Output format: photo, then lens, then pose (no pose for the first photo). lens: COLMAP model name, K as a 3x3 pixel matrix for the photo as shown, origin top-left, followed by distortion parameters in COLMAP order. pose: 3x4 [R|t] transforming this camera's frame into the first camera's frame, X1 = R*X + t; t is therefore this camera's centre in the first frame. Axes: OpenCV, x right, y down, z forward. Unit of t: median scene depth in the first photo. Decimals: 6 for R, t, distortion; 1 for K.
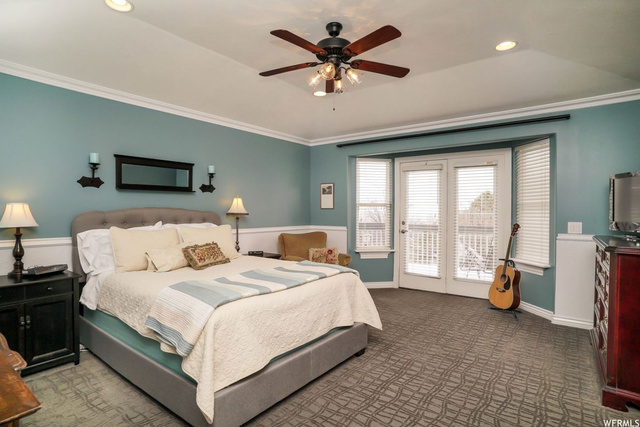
lens RADIAL K [[336.4, 0, 318.1], [0, 336.4, 211.9], [0, 0, 1]] dist [-0.015847, 0.005871]
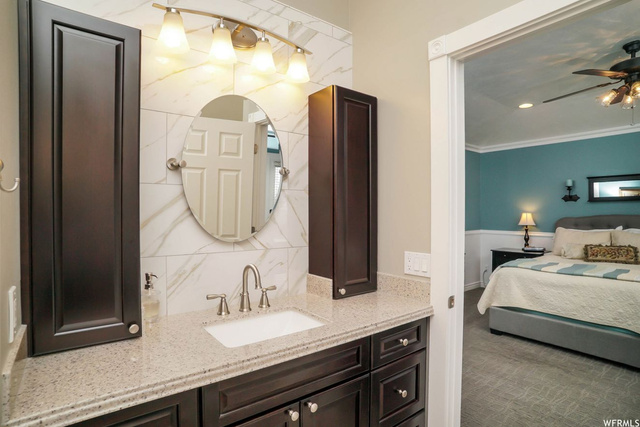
lens RADIAL K [[336.4, 0, 319.0], [0, 336.4, 214.0], [0, 0, 1]] dist [-0.015847, 0.005871]
pose [[-0.246832, 0.002588, -0.969055, 1.183583], [-0.003869, 0.999986, 0.003656, -0.019497], [0.969051, 0.004652, -0.246818, 0.279692]]
